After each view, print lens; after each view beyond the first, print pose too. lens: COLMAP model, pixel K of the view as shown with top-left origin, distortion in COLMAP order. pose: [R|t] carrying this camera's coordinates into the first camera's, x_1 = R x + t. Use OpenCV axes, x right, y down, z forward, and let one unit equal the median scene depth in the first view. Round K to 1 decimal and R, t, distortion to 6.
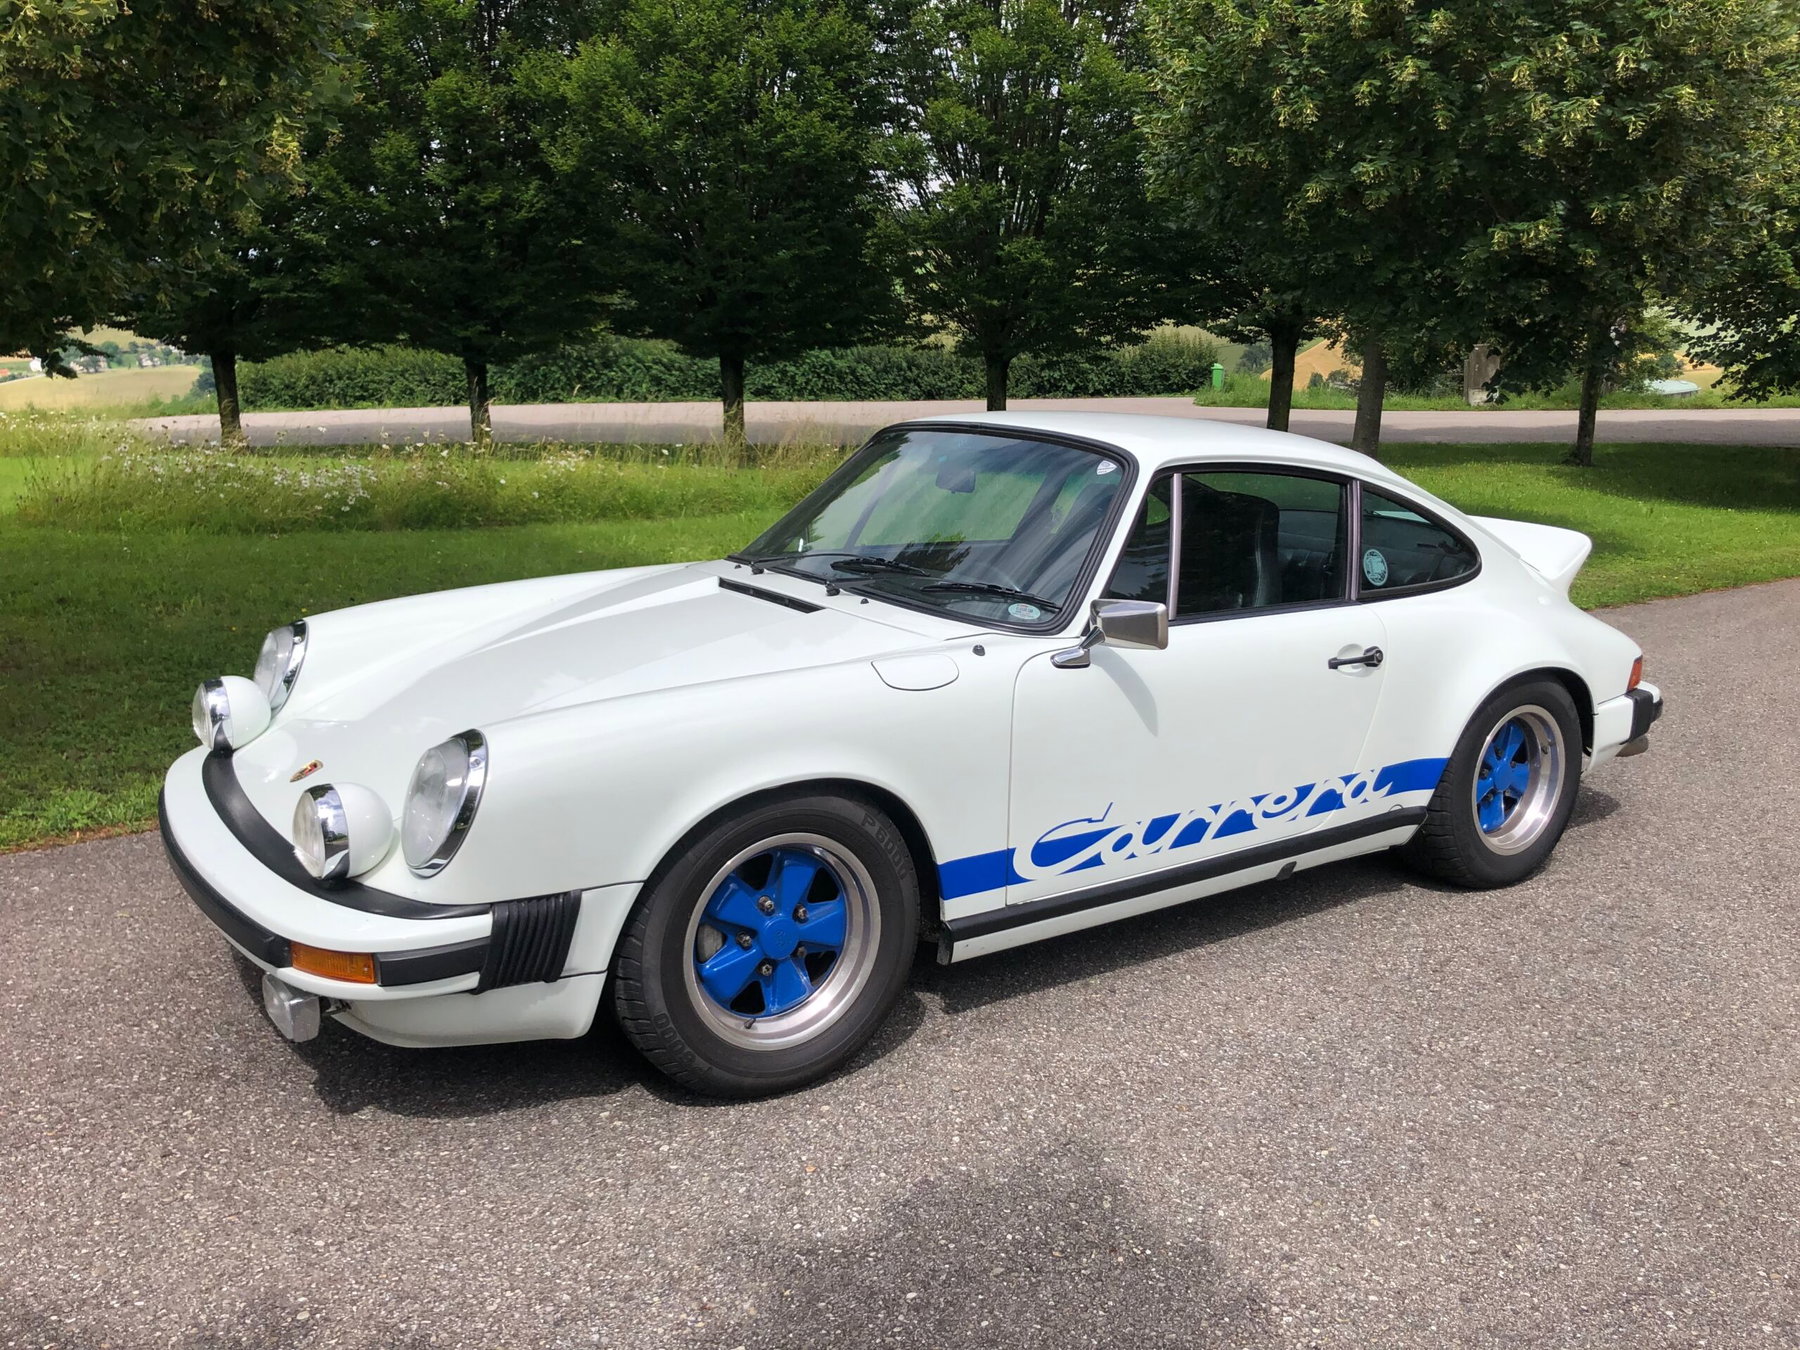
lens RADIAL K [[1470.9, 0, 873.1], [0, 1470.9, 676.2], [0, 0, 1]] dist [-0.000485, -0.009390]
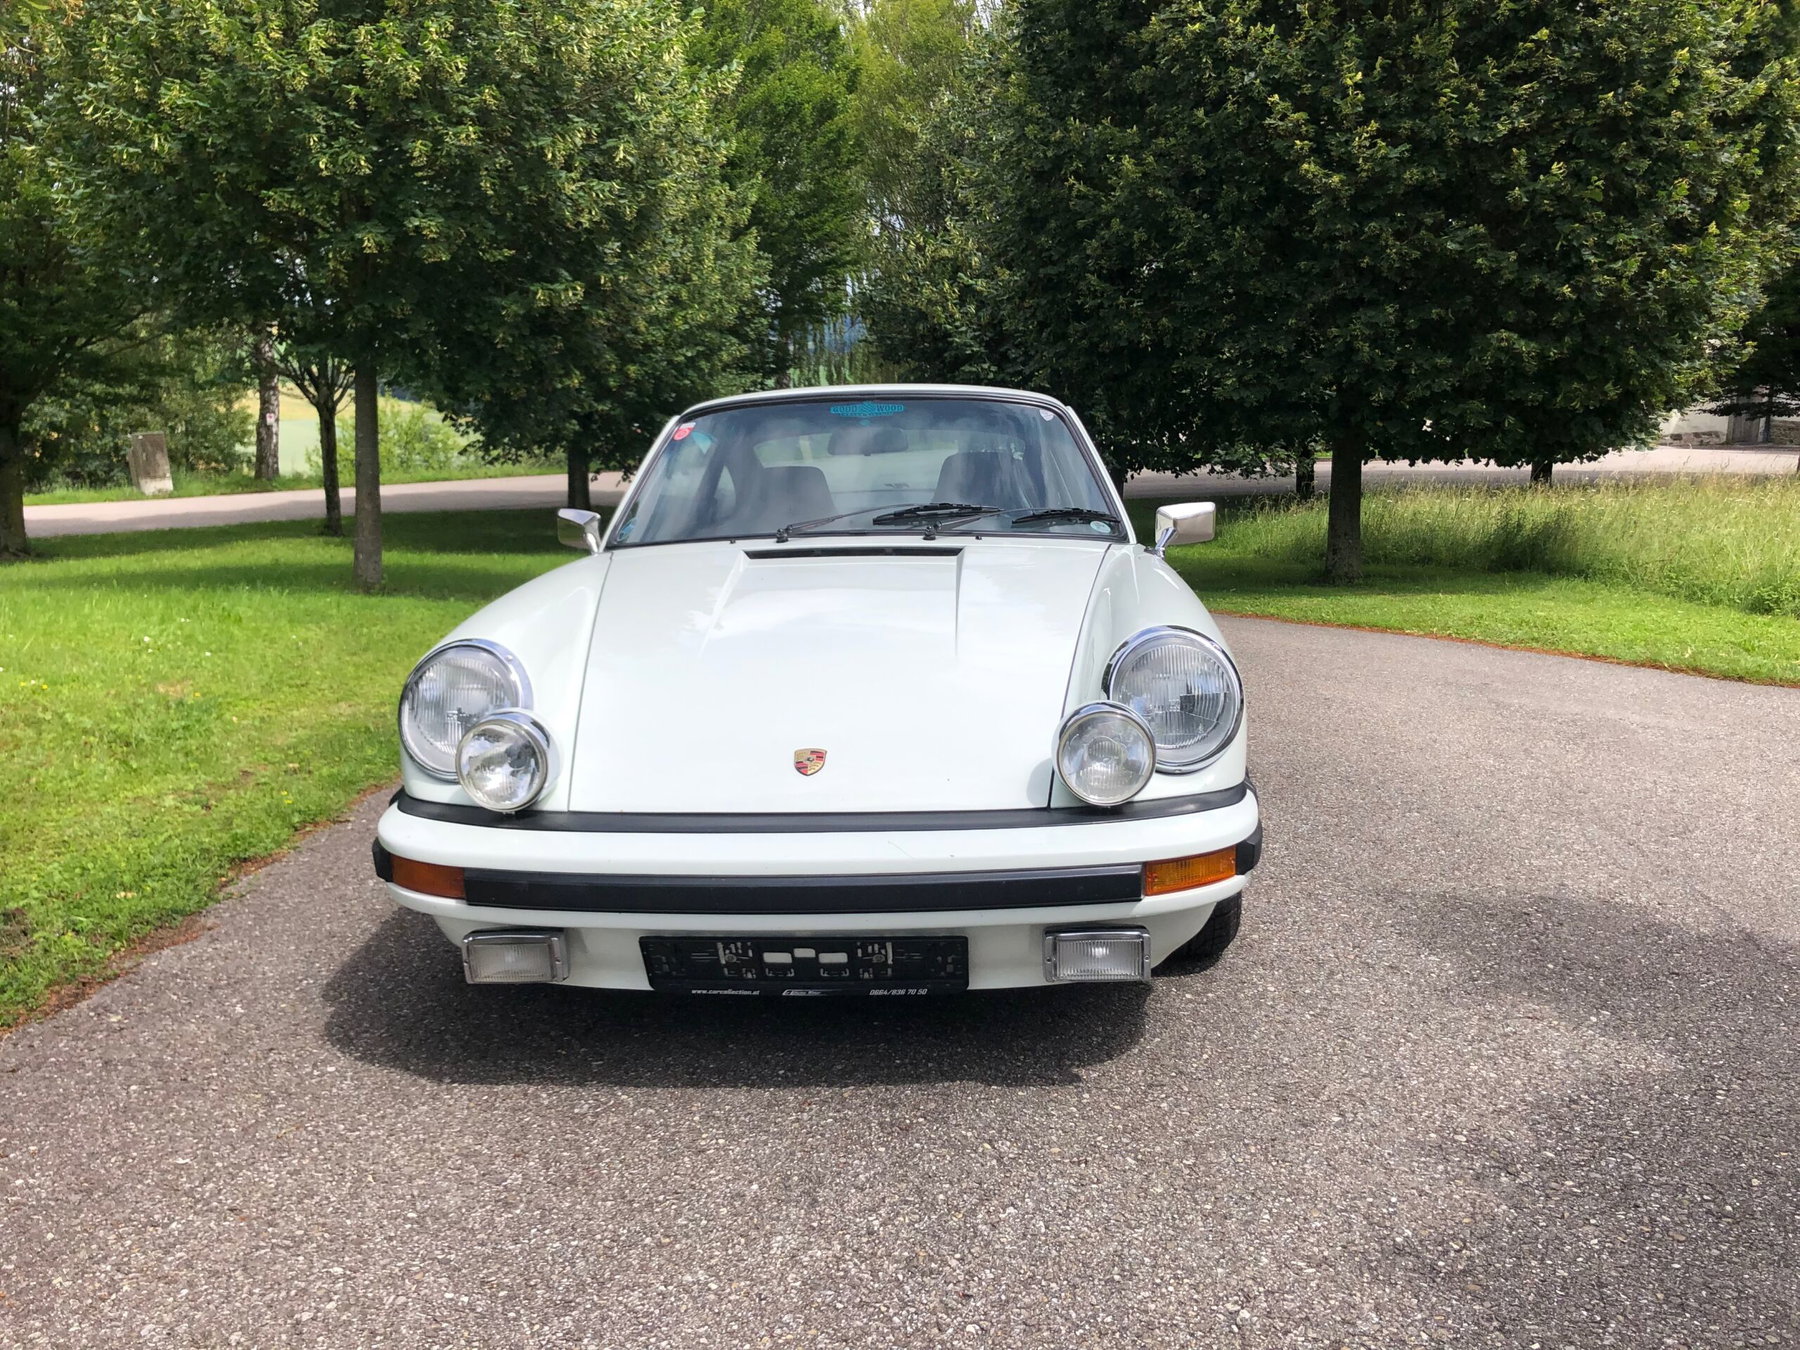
lens RADIAL K [[1470.9, 0, 873.1], [0, 1470.9, 676.2], [0, 0, 1]] dist [-0.000485, -0.009390]
pose [[0.600284, -0.145444, 0.786451, -0.348136], [0.197803, 0.979776, 0.030218, 0.000205], [-0.774941, 0.137423, 0.616913, 0.158228]]
